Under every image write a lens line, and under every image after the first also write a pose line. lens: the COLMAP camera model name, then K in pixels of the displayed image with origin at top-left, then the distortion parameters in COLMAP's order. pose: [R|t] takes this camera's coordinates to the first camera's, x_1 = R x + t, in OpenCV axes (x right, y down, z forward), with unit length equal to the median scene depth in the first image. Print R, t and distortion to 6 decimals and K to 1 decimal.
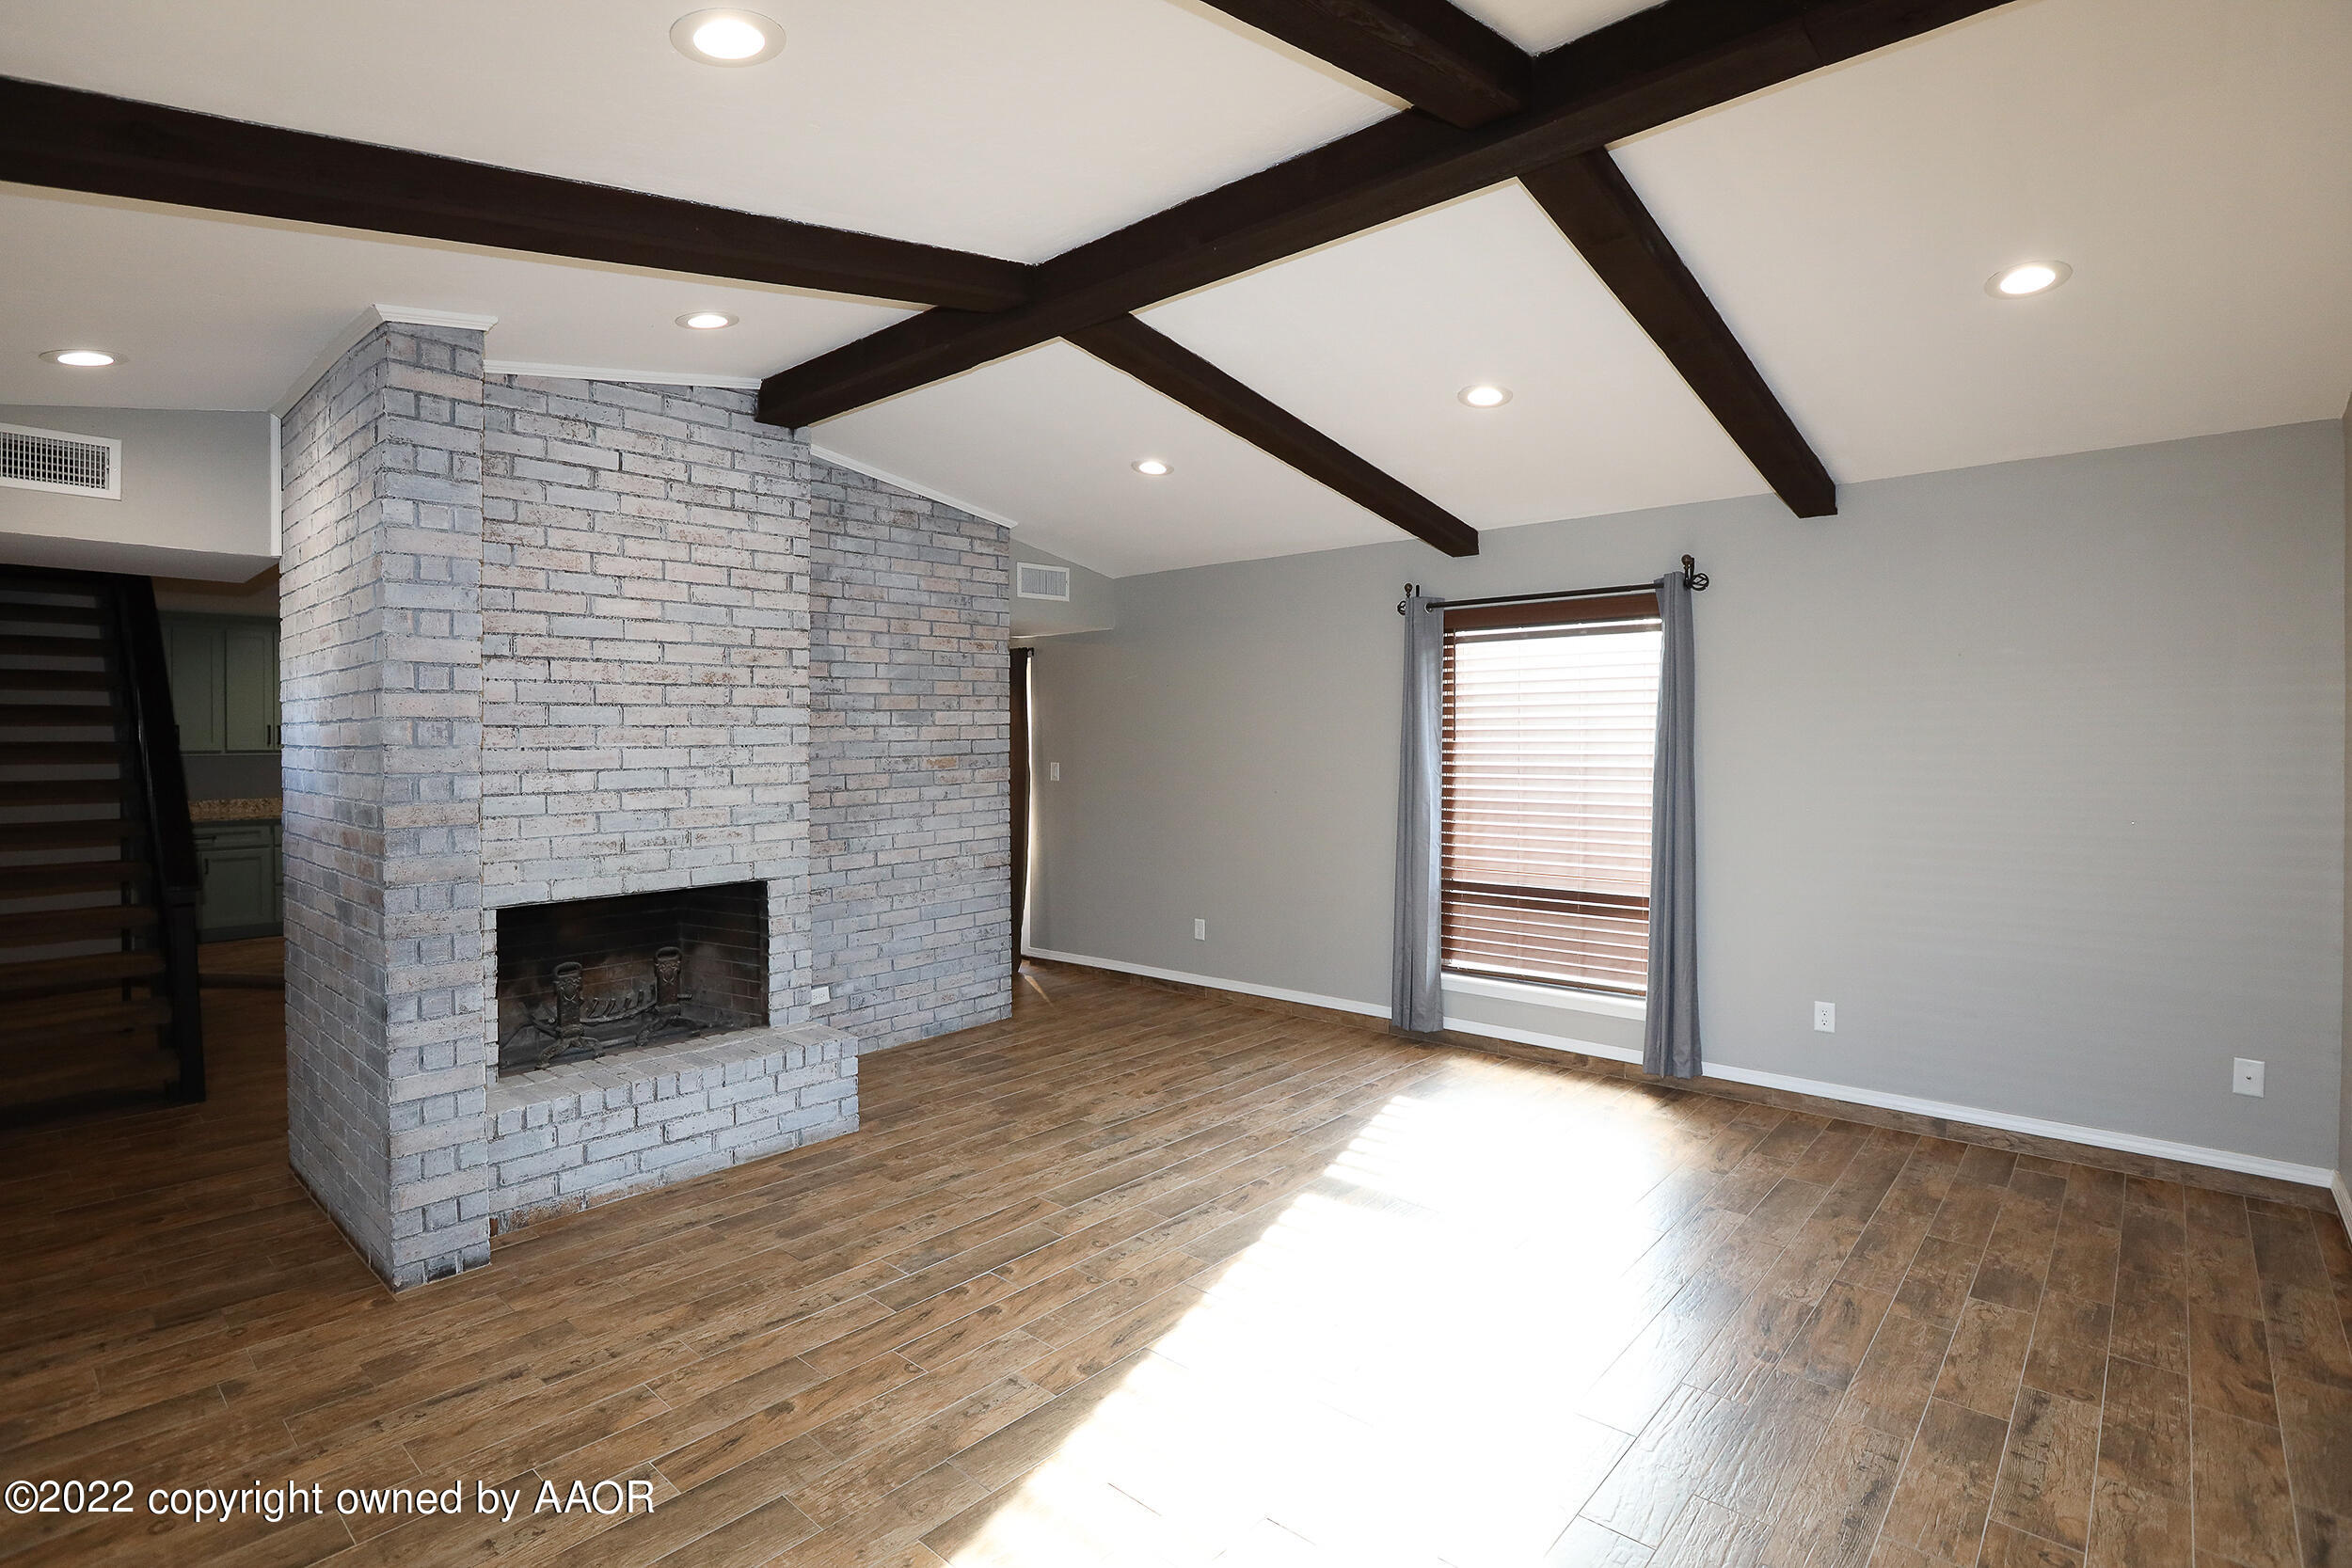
lens RADIAL K [[1114.4, 0, 1176.0], [0, 1114.4, 784.0], [0, 0, 1]] dist [-0.044331, 0.014216]
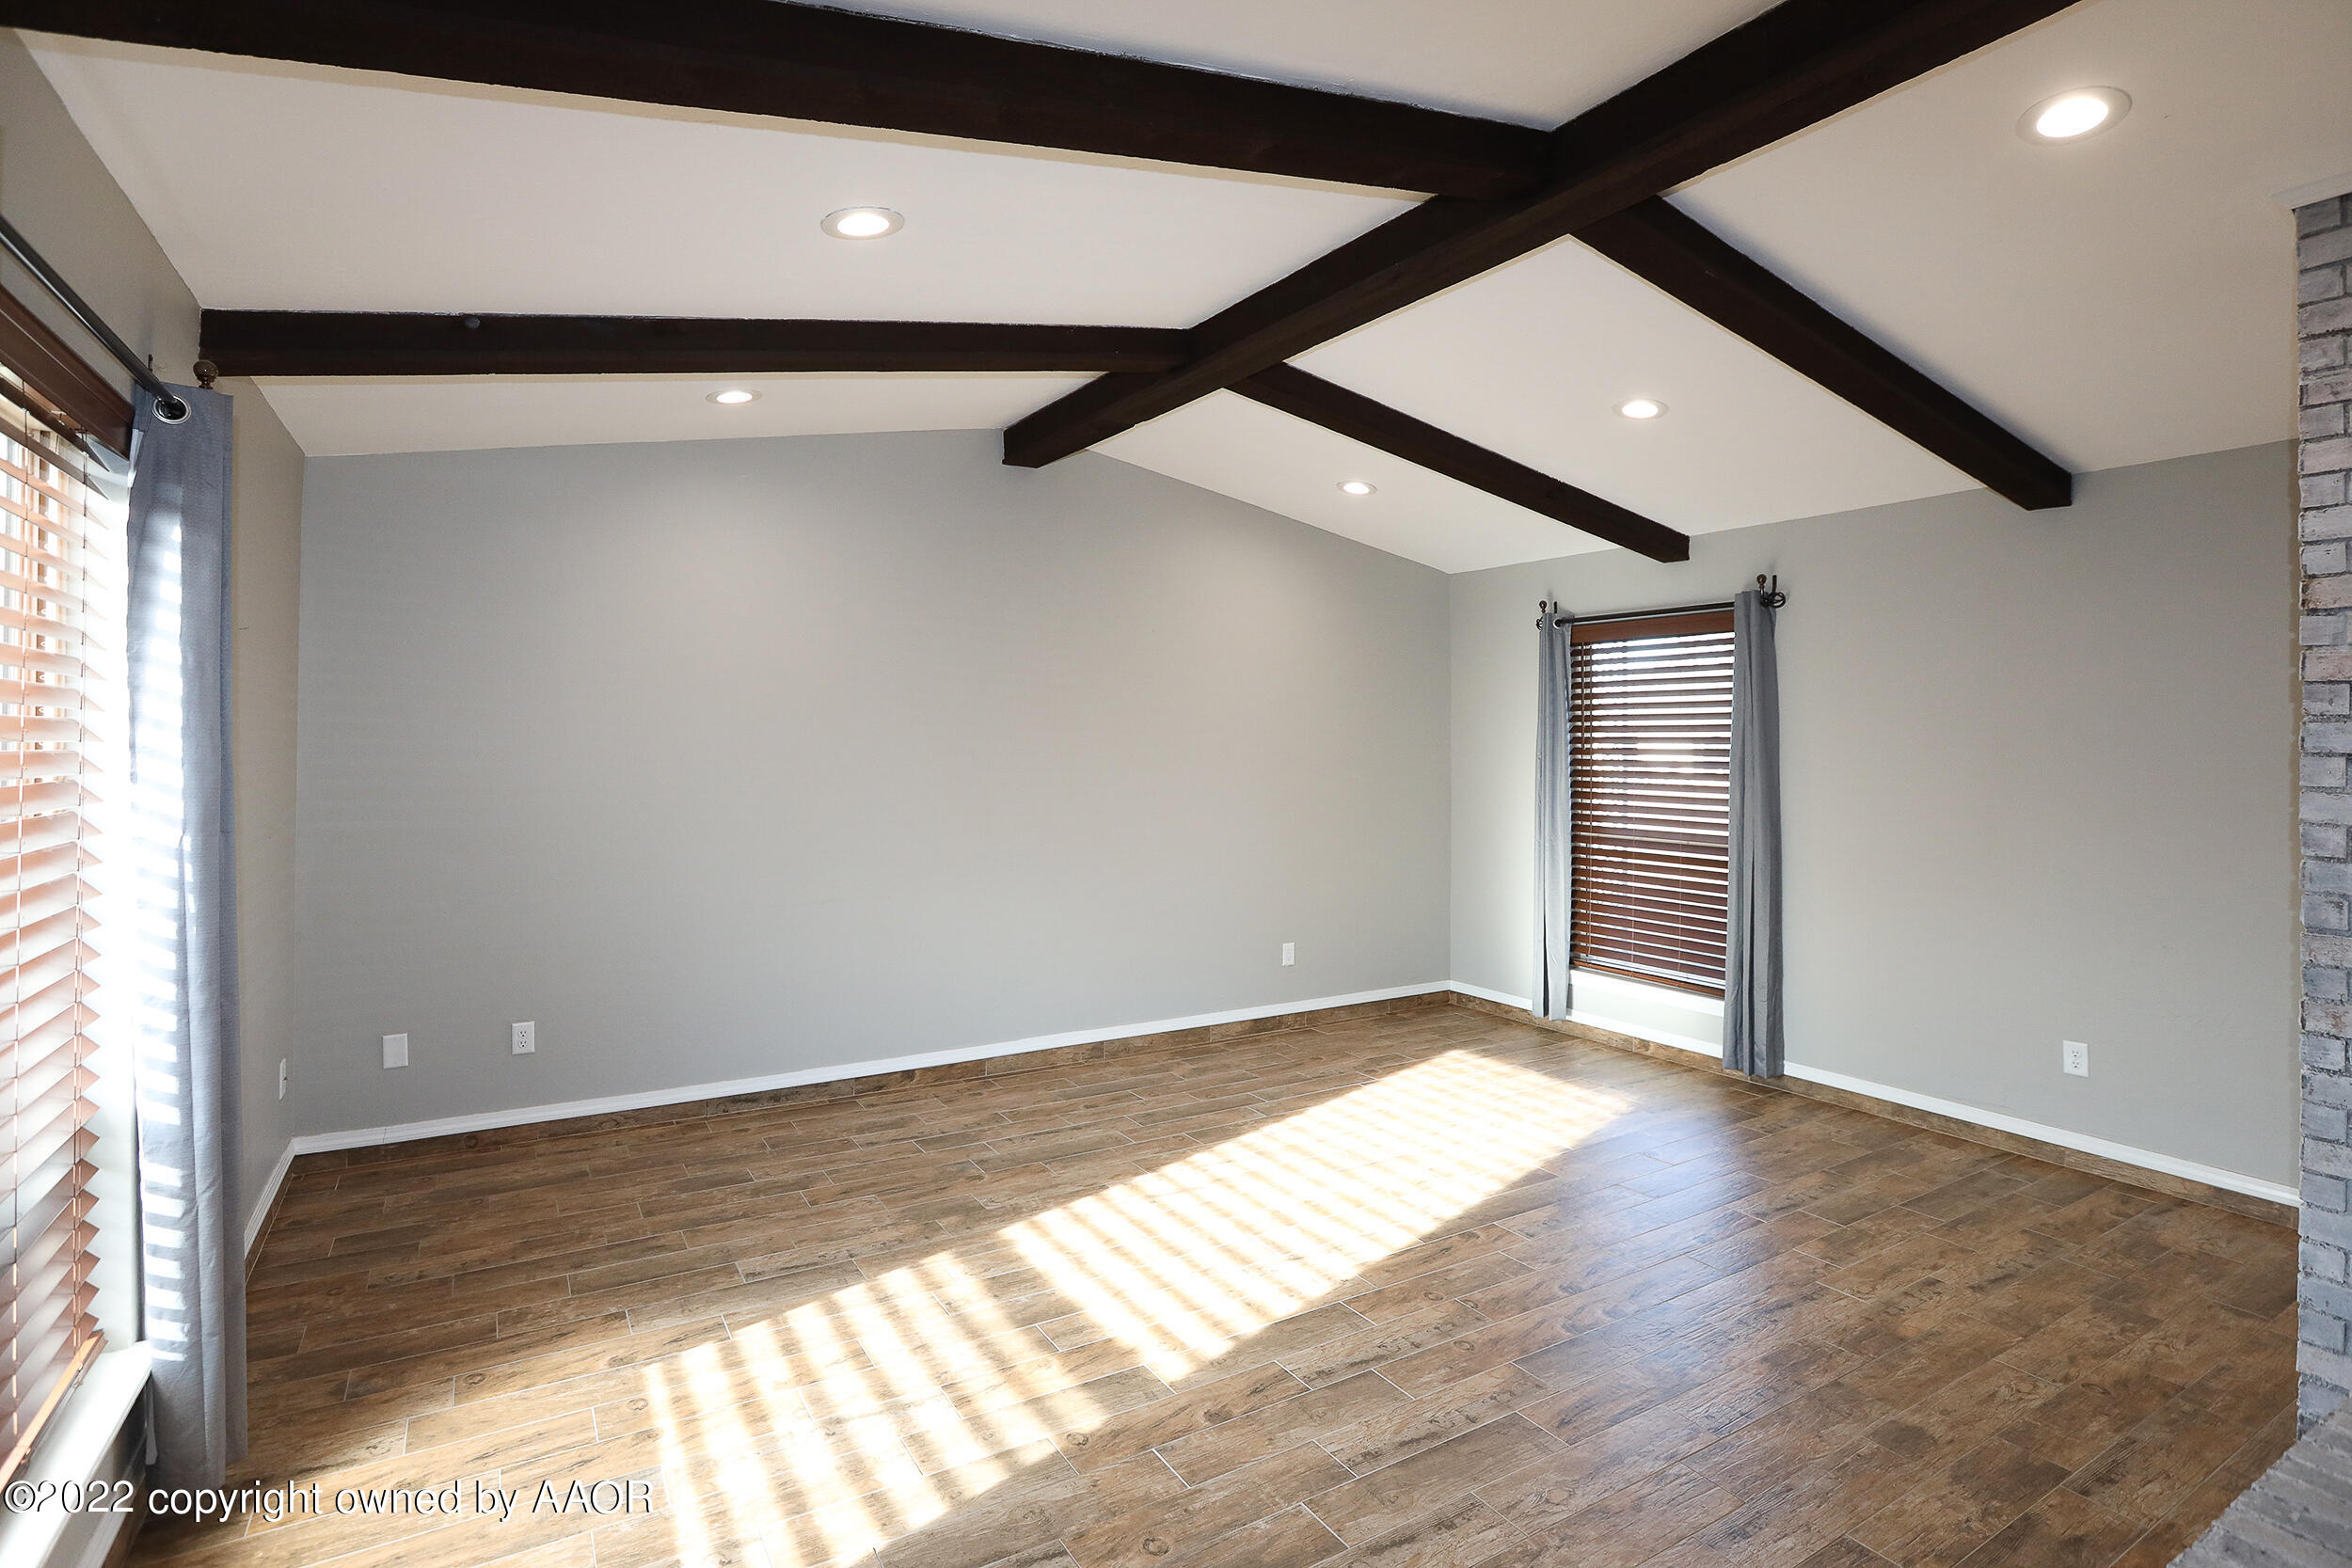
lens RADIAL K [[1114.4, 0, 1176.0], [0, 1114.4, 784.0], [0, 0, 1]] dist [-0.044331, 0.014216]
pose [[-0.954213, -0.011259, 0.298917, -0.106056], [0.011775, 0.997103, 0.075144, -0.072671], [-0.298897, 0.075223, -0.951316, 1.855998]]
